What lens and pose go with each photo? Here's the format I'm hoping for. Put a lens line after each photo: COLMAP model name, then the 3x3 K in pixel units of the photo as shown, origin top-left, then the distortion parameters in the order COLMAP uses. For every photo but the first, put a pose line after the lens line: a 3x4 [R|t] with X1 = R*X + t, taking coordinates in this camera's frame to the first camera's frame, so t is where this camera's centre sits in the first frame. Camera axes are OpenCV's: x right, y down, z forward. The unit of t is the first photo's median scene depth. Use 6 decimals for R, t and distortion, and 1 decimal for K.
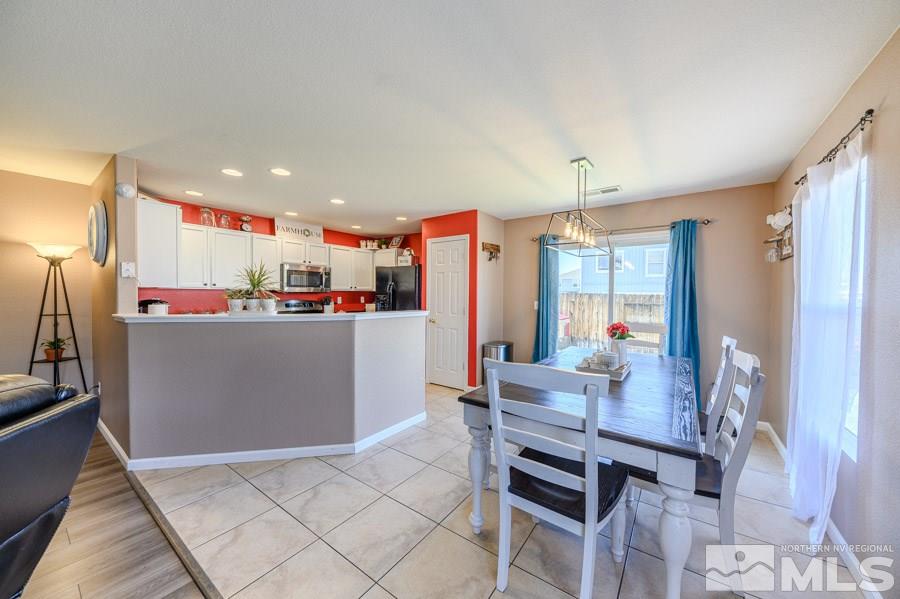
lens RADIAL K [[323.7, 0, 456.5], [0, 323.7, 299.0], [0, 0, 1]] dist [0.000059, -0.000093]
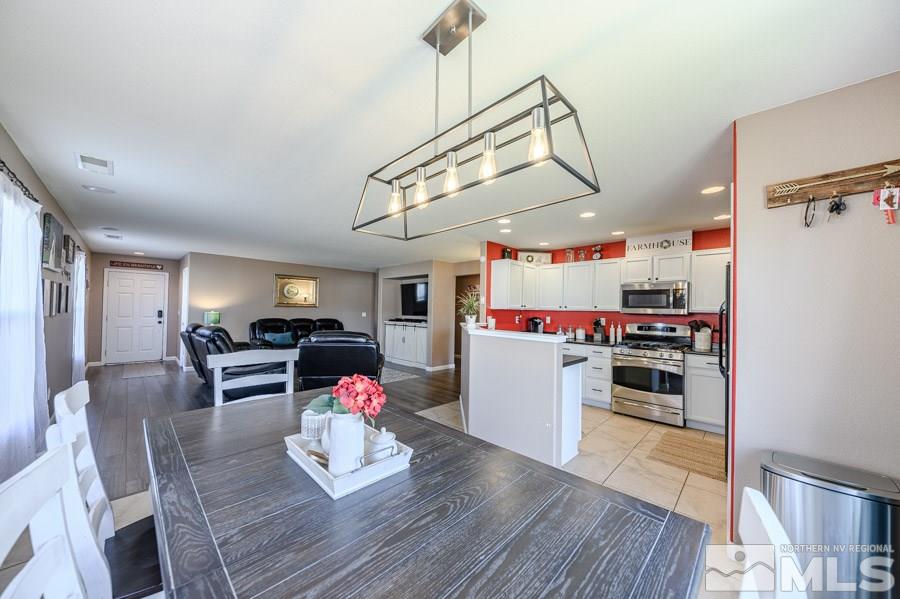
lens RADIAL K [[312.6, 0, 448.7], [0, 312.6, 304.3], [0, 0, 1]] dist [0.000131, -0.000131]
pose [[-0.160122, -0.026496, -0.986742, 0.579360], [-0.035808, 0.999138, -0.021018, -0.012968], [0.986448, 0.031968, -0.160932, 0.766345]]
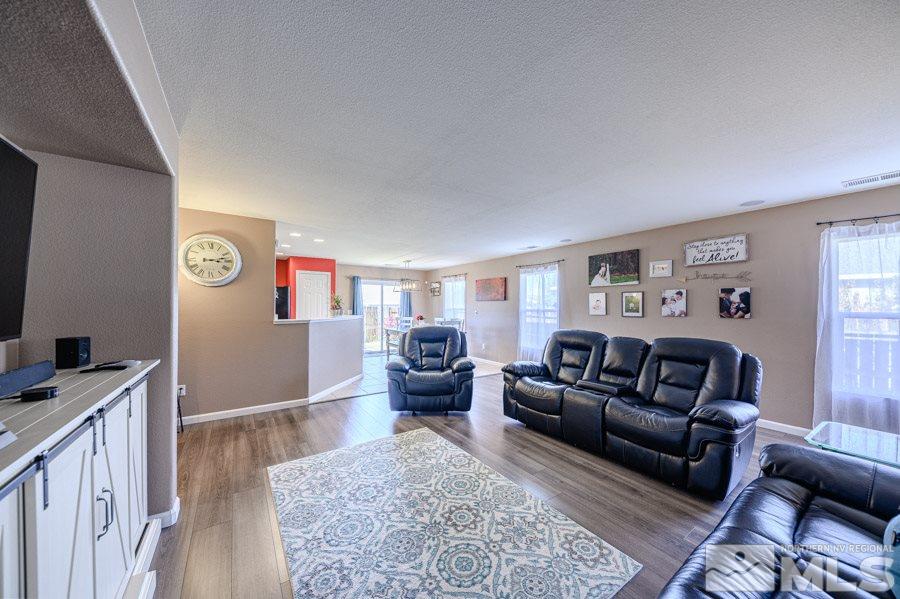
lens RADIAL K [[312.6, 0, 448.7], [0, 312.6, 304.3], [0, 0, 1]] dist [0.000131, -0.000131]
pose [[0.359578, 0.002058, 0.933113, -1.494770], [0.013653, 0.999879, -0.007467, -0.005777], [-0.933015, 0.015425, 0.359507, -0.243092]]
